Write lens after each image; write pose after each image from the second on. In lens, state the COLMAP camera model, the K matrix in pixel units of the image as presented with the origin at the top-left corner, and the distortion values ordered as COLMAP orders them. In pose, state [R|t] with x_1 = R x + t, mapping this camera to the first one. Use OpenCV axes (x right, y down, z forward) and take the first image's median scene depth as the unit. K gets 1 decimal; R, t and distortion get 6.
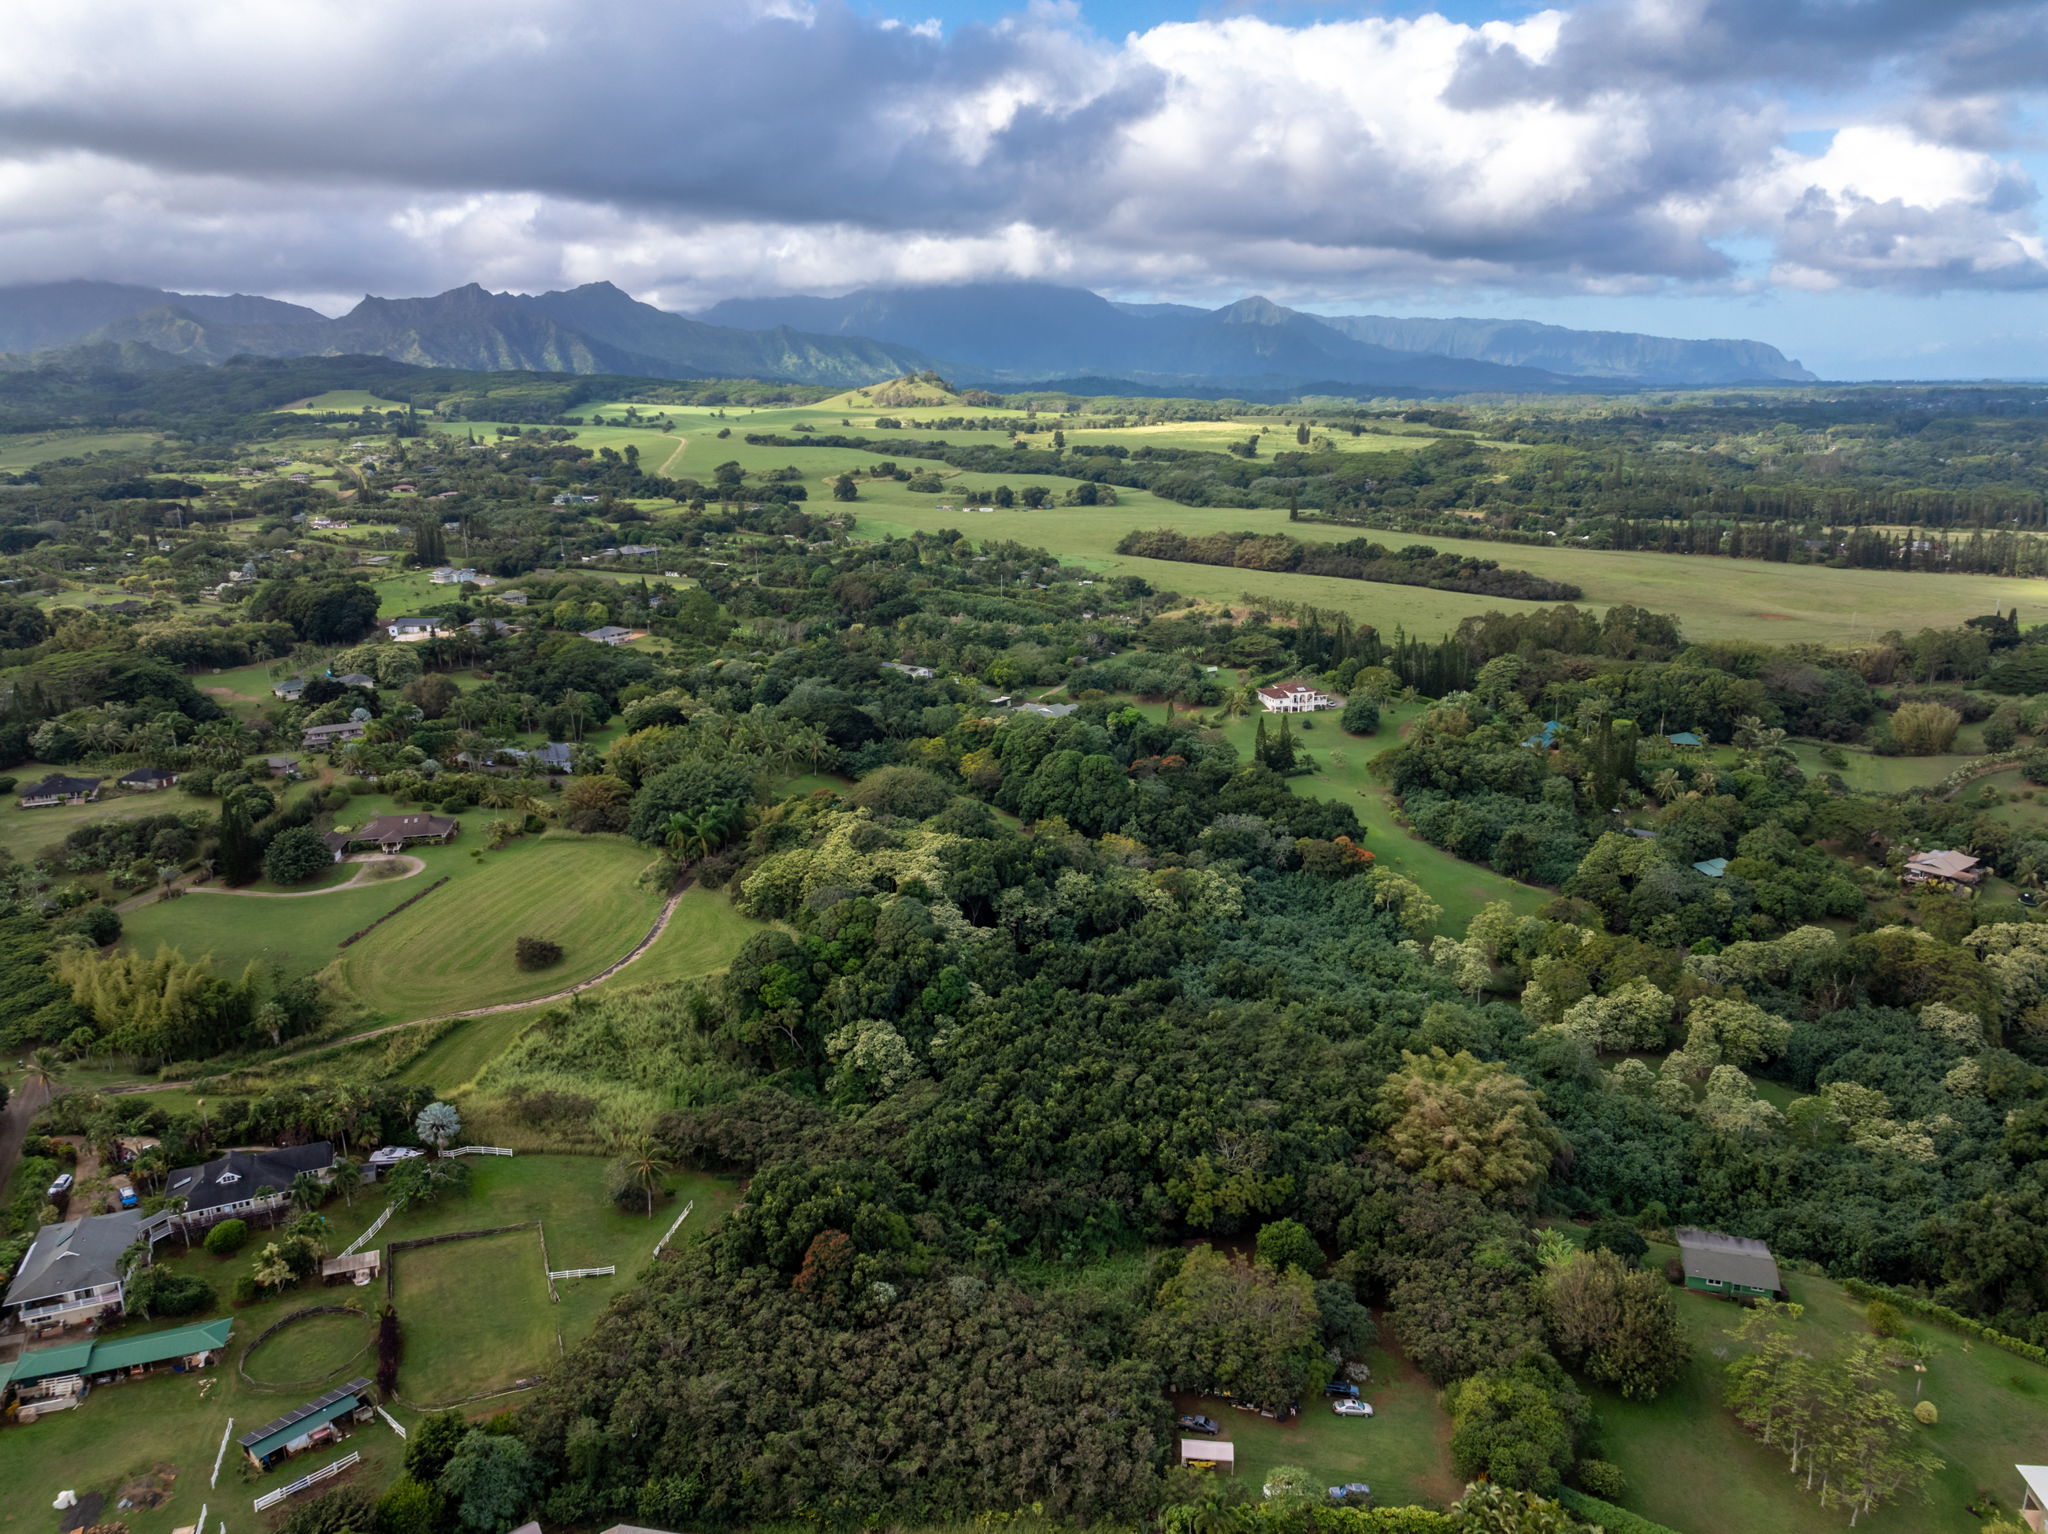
lens RADIAL K [[1438.0, 0, 1016.4], [0, 1438.0, 782.1], [0, 0, 1]] dist [-0.032914, 0.040382]
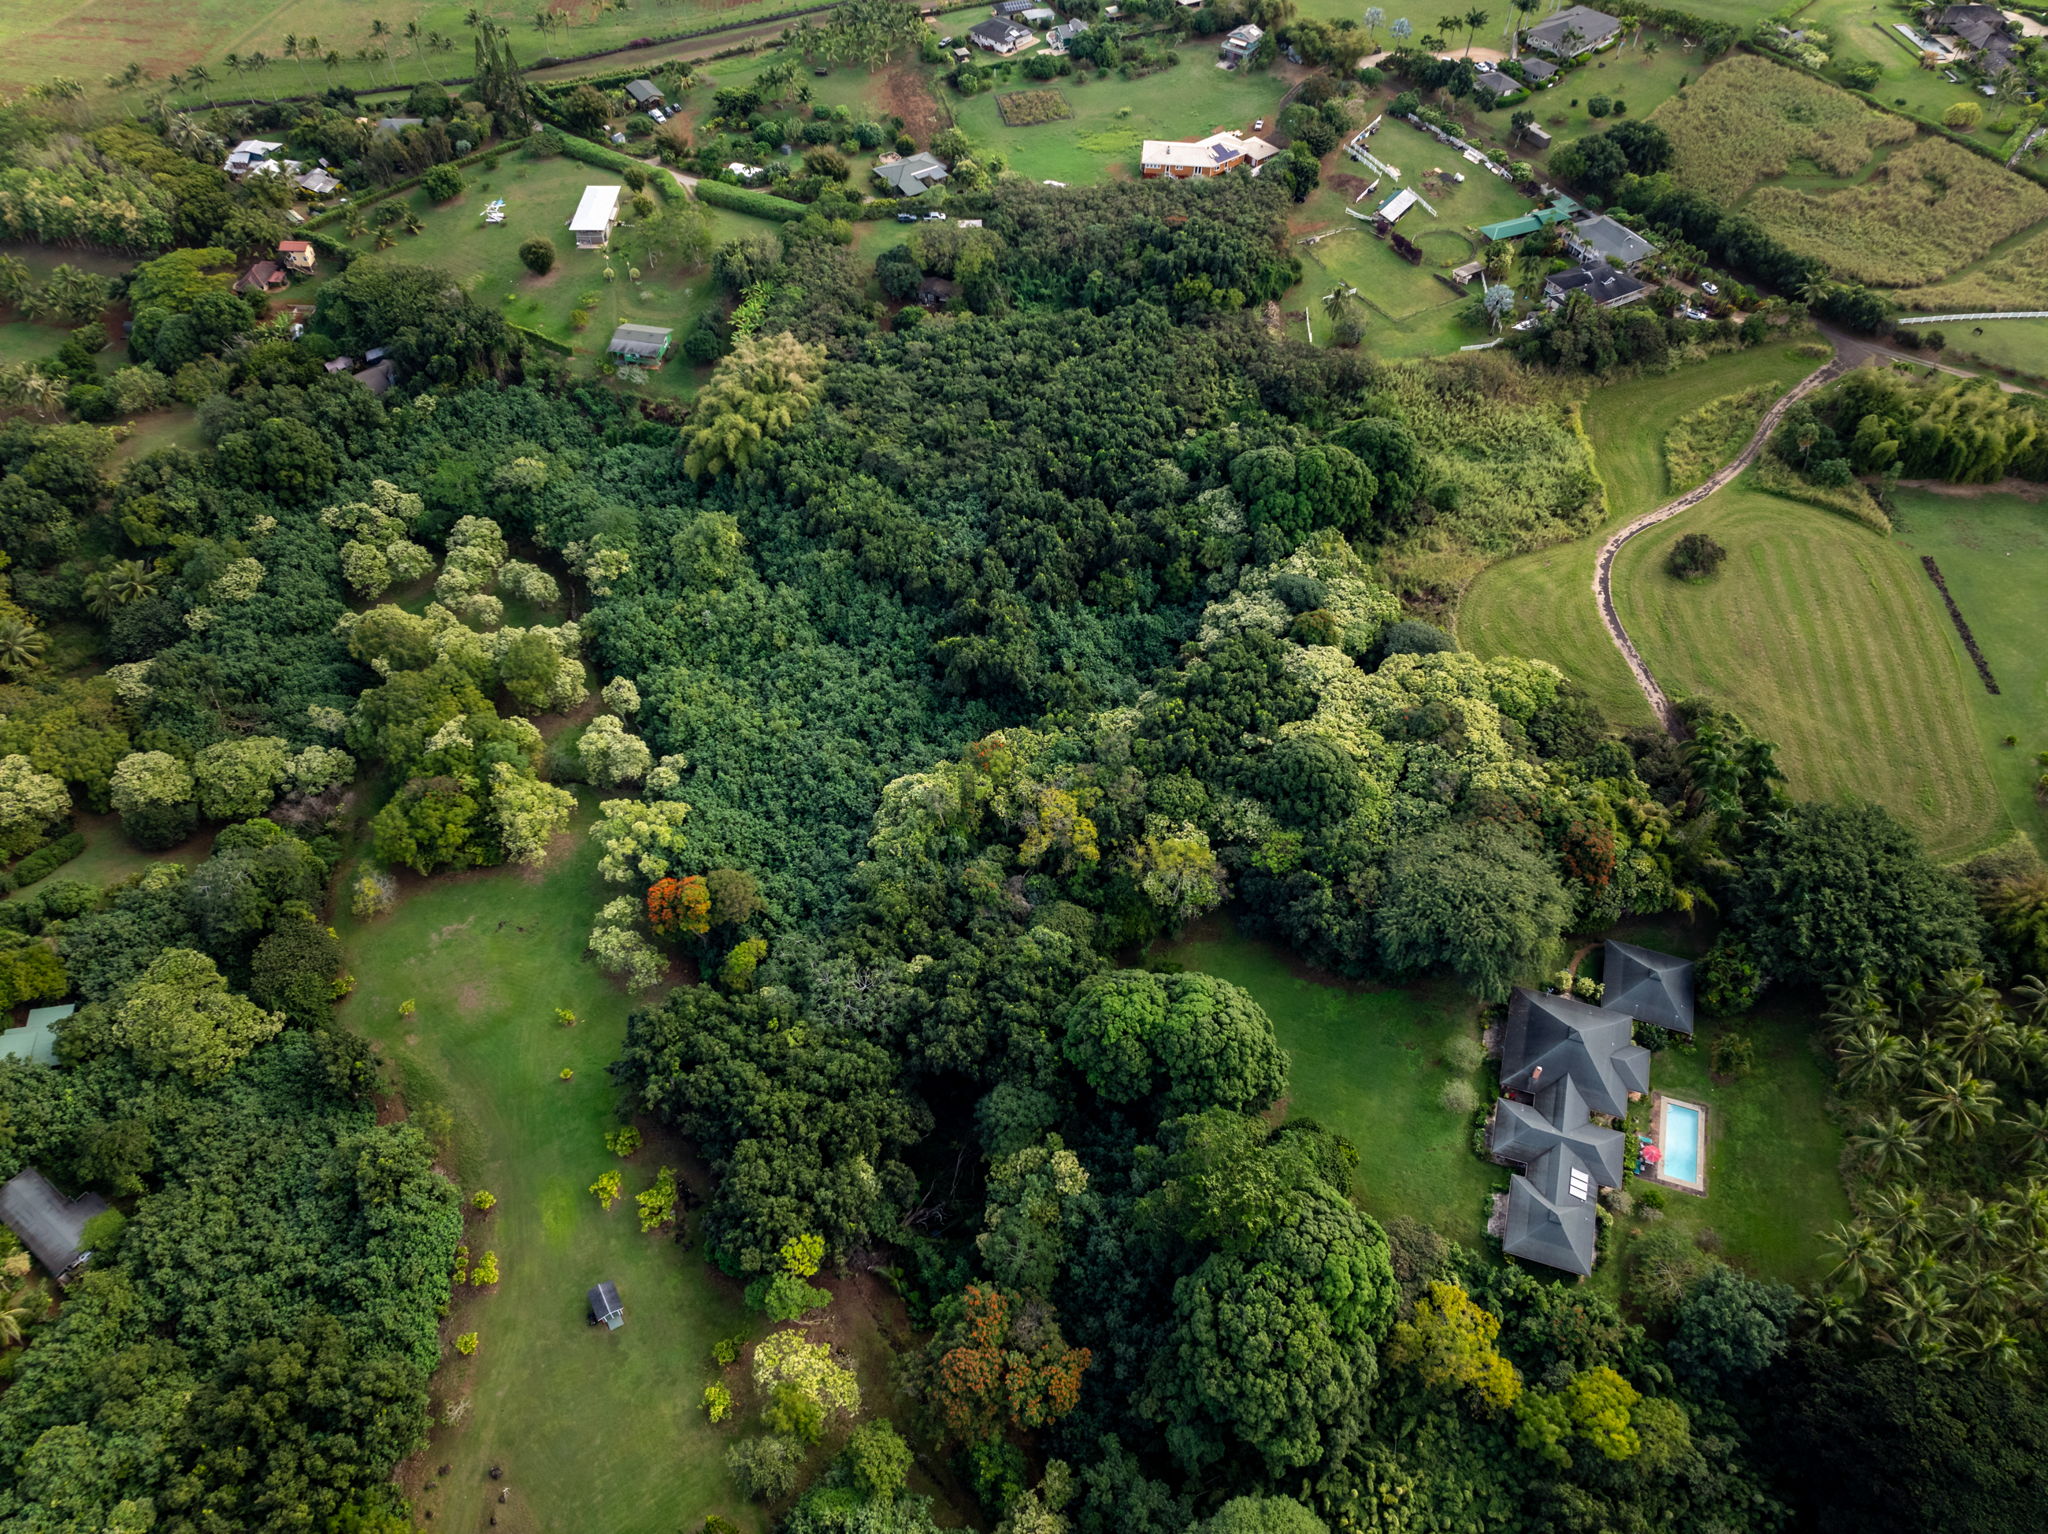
lens RADIAL K [[1438.0, 0, 1025.5], [0, 1438.0, 771.7], [0, 0, 1]] dist [-0.032914, 0.040382]
pose [[-0.993461, 0.091790, -0.067898, 0.133398], [-0.022568, 0.425089, 0.904870, -0.550862], [0.111920, 0.900485, -0.420238, 1.294203]]
